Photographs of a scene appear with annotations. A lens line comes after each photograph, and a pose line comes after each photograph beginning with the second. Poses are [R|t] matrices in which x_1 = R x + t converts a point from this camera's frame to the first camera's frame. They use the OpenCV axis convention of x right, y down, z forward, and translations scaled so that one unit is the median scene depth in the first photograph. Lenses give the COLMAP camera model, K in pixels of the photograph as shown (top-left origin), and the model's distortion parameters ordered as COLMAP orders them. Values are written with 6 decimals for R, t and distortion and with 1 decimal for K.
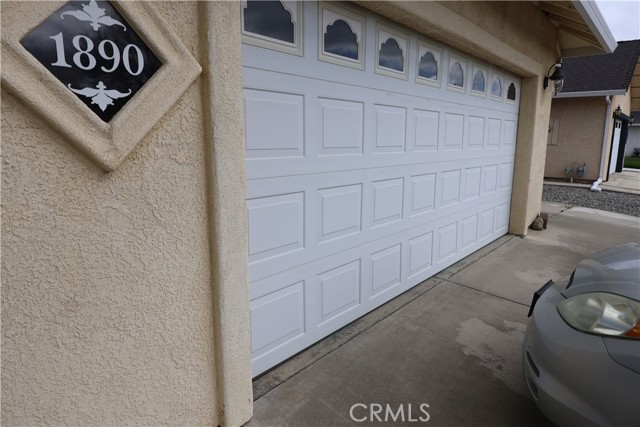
lens RADIAL K [[409.4, 0, 320.7], [0, 409.4, 207.9], [0, 0, 1]] dist [0.001508, -0.001931]
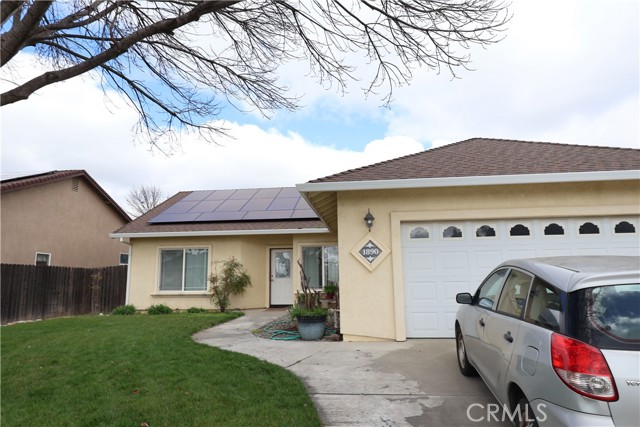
lens RADIAL K [[409.4, 0, 317.6], [0, 409.4, 214.0], [0, 0, 1]] dist [0.001508, -0.001931]
pose [[0.548677, -0.142693, -0.823767, 2.947184], [-0.128475, 0.959232, -0.251730, 0.506978], [0.826104, 0.243952, 0.507976, -2.034371]]
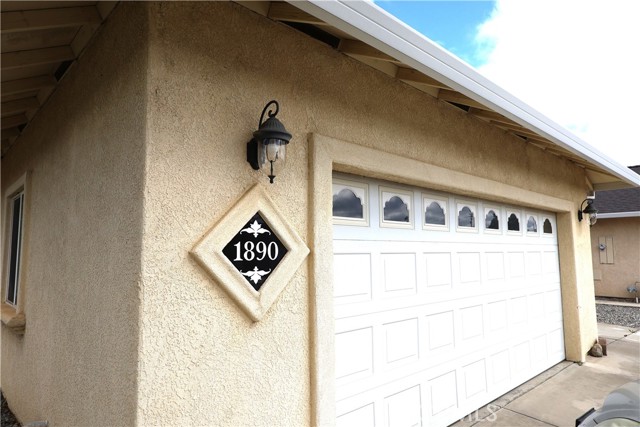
lens RADIAL K [[409.4, 0, 320.8], [0, 409.4, 209.0], [0, 0, 1]] dist [0.001508, -0.001931]
pose [[0.992995, -0.027876, -0.114820, -0.059962], [-0.004495, 0.962155, -0.272465, -0.062137], [0.118070, 0.271073, 0.955290, -0.474554]]
